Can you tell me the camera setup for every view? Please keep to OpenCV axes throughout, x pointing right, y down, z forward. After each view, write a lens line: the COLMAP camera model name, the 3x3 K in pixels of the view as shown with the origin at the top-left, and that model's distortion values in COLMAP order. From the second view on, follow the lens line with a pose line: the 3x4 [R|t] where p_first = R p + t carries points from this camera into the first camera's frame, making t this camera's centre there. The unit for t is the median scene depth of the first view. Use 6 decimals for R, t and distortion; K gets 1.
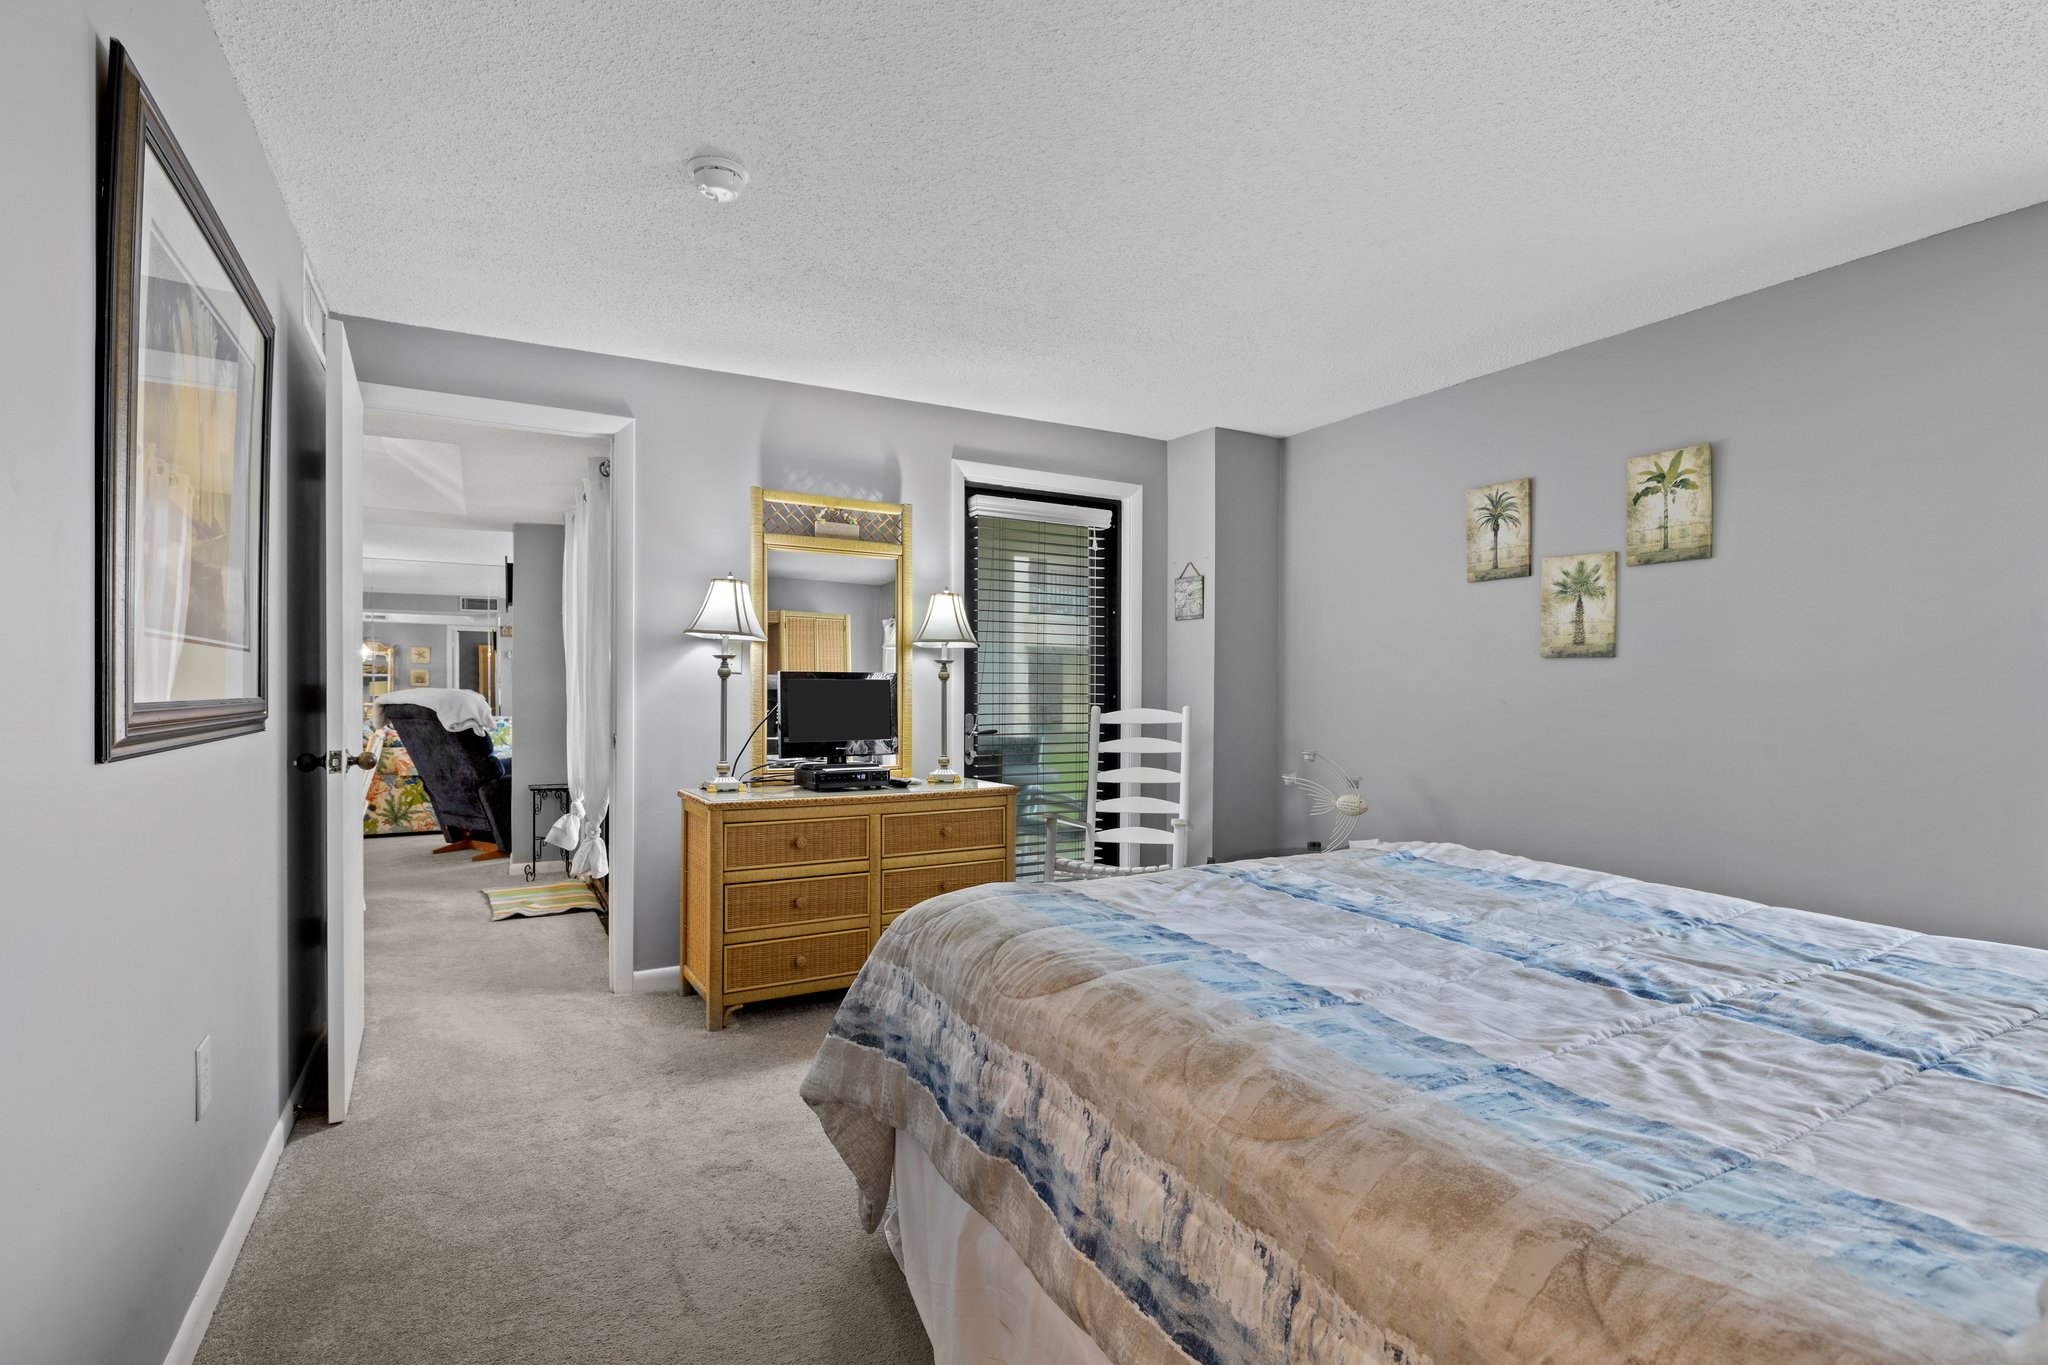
lens RADIAL K [[963.9, 0, 1016.8], [0, 963.9, 685.3], [0, 0, 1]] dist [-0.010618, 0.001791]
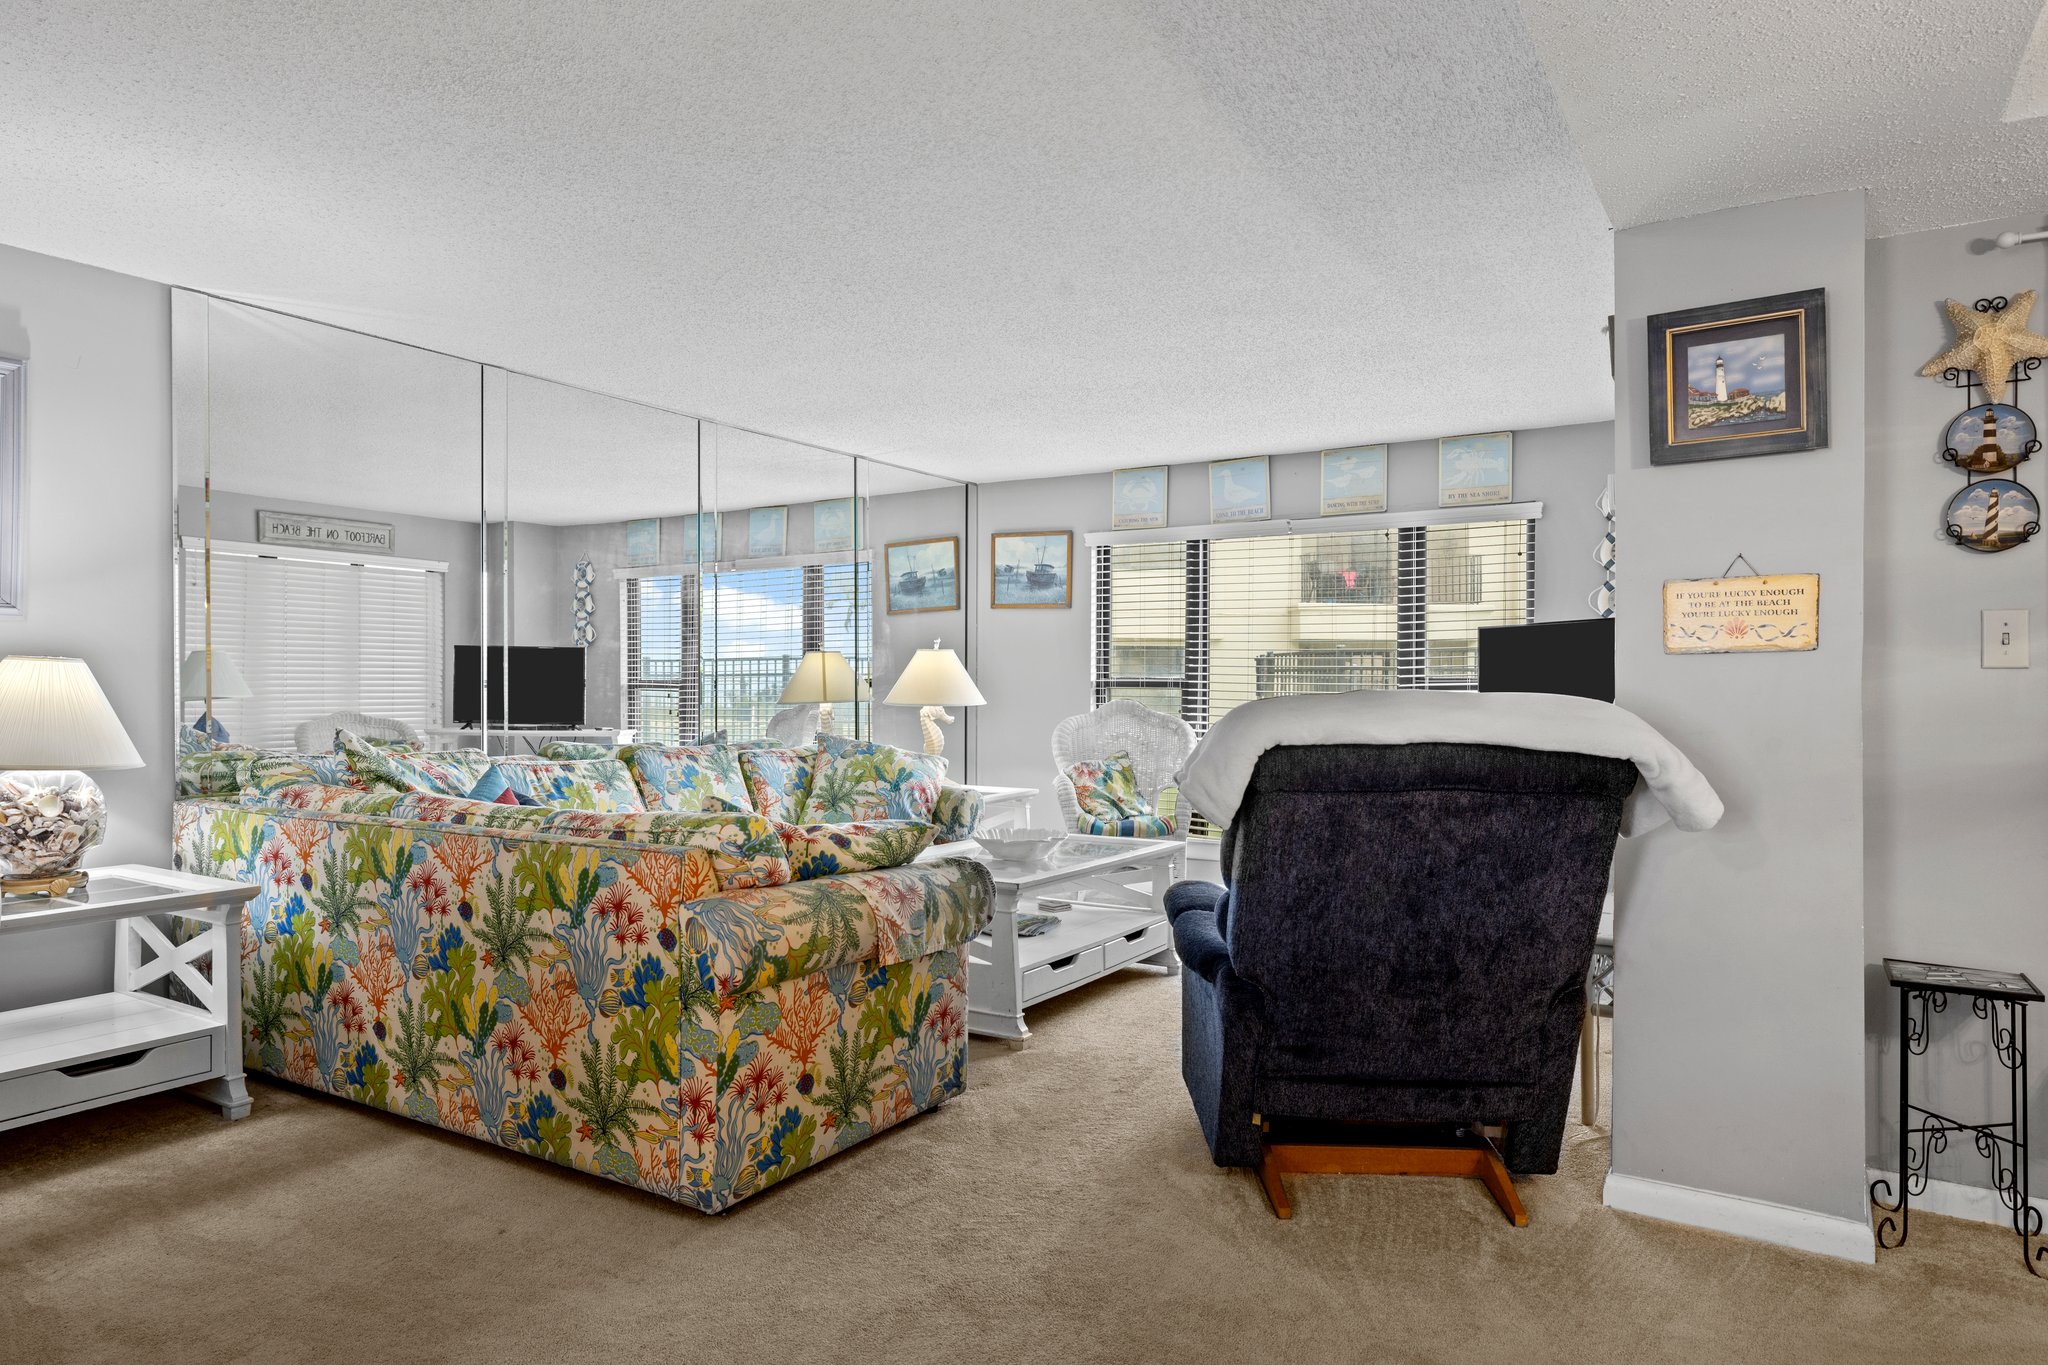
lens RADIAL K [[1236.5, 0, 1036.3], [0, 1236.5, 679.4], [0, 0, 1]] dist [-0.003473, 0.002510]
pose [[0.867930, 0.001320, 0.496685, -0.799278], [-0.001404, 0.999999, -0.000204, 0.000344], [-0.496685, -0.000520, 0.867931, 0.623824]]
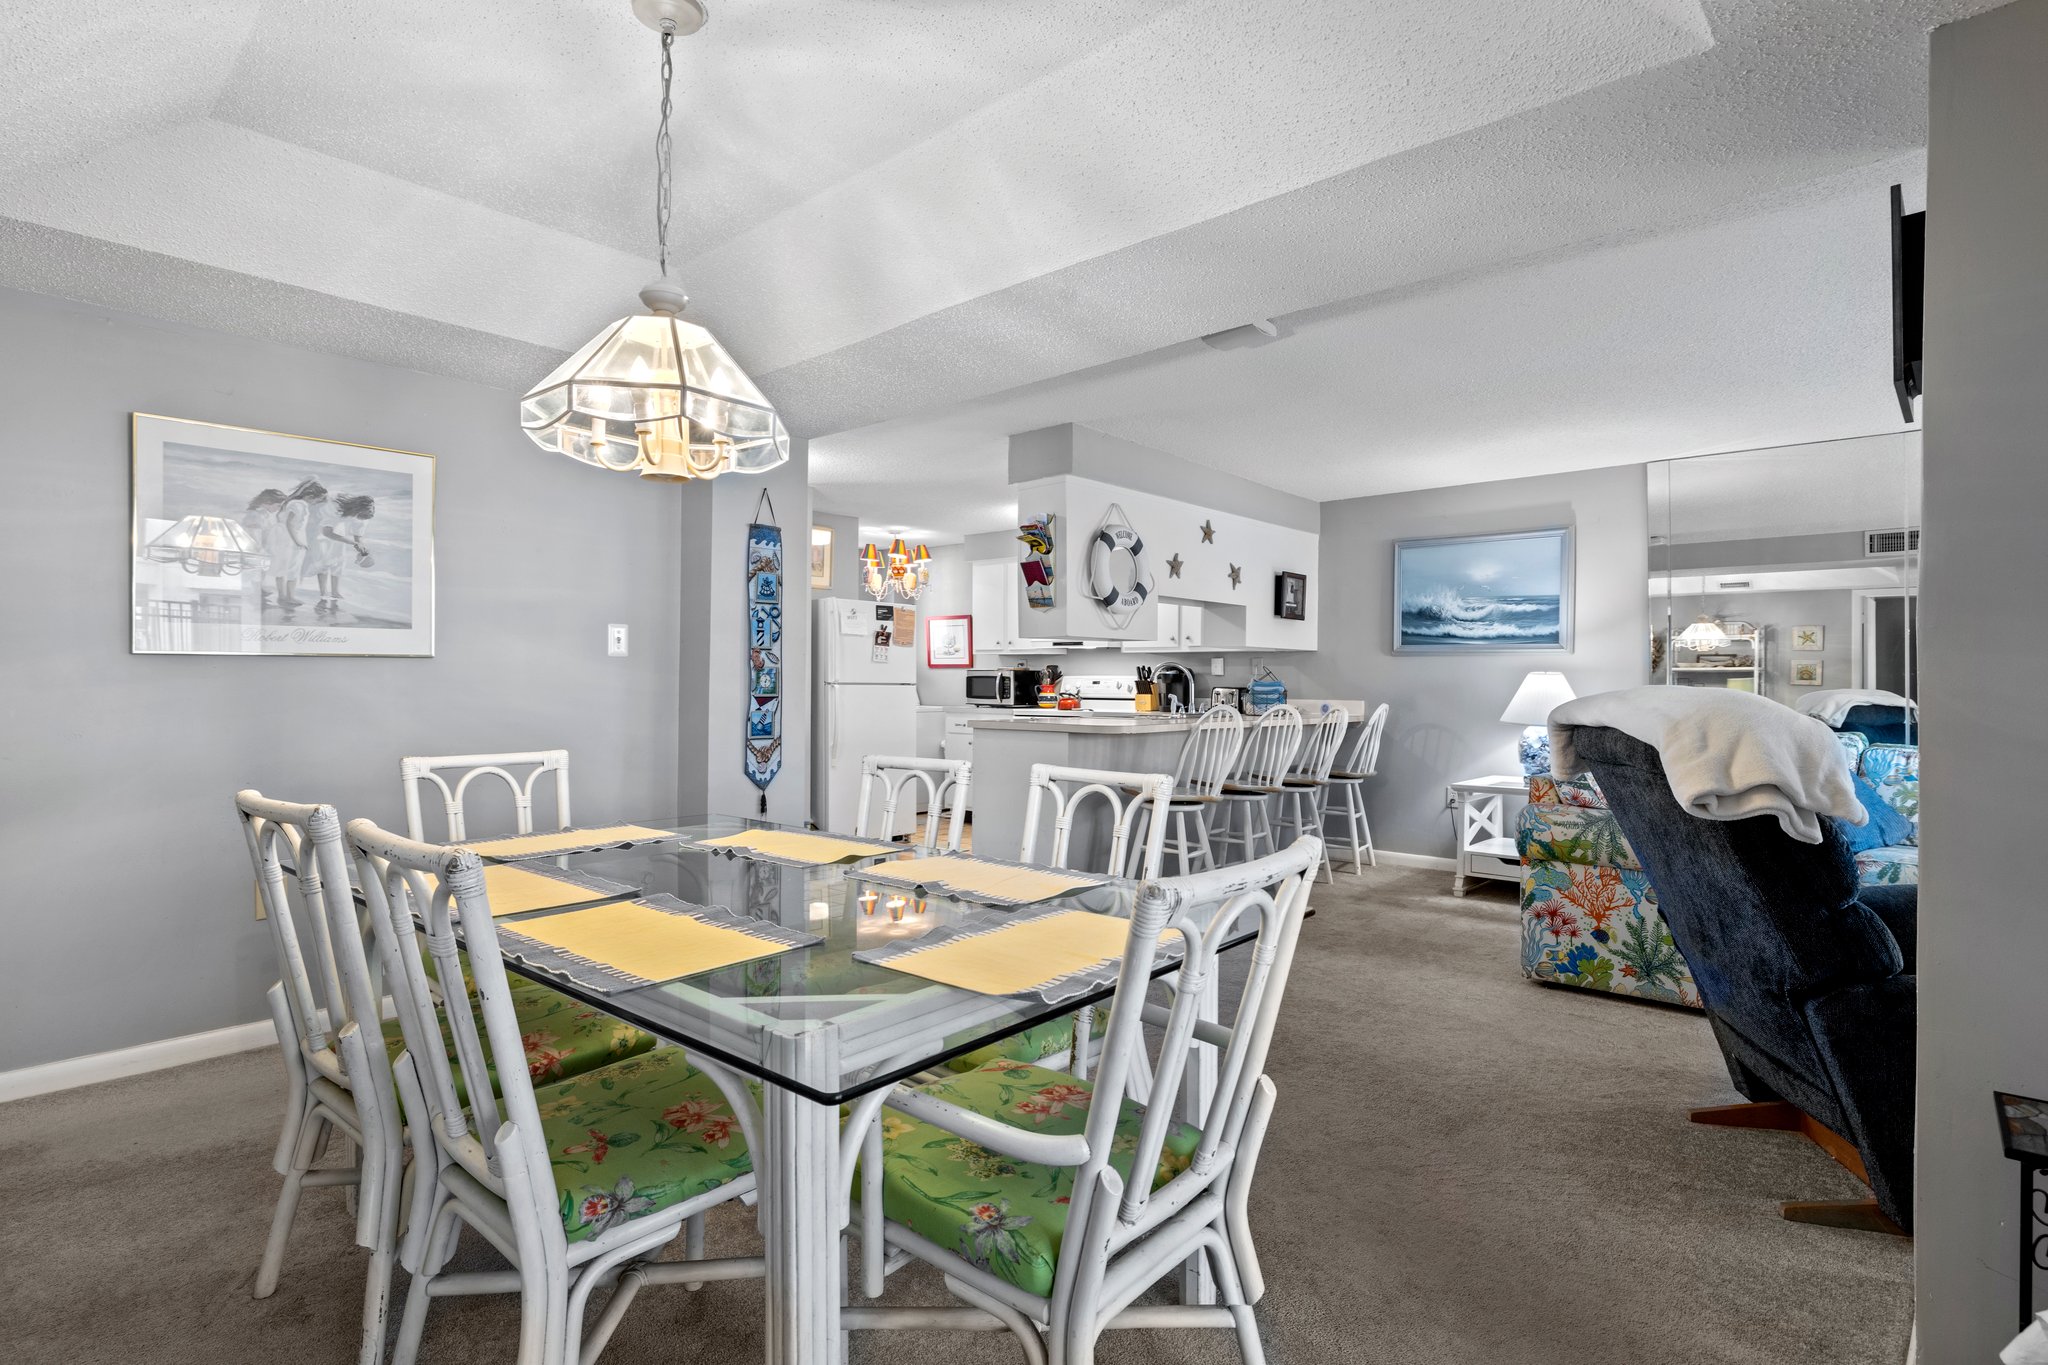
lens RADIAL K [[1034.4, 0, 1016.2], [0, 1034.4, 682.3], [0, 0, 1]] dist [-0.002172, 0.000919]
pose [[0.327436, -0.001315, -0.944873, -0.278576], [-0.001689, 0.999997, -0.001977, 0.002819], [0.944872, 0.002243, 0.327432, 0.553326]]
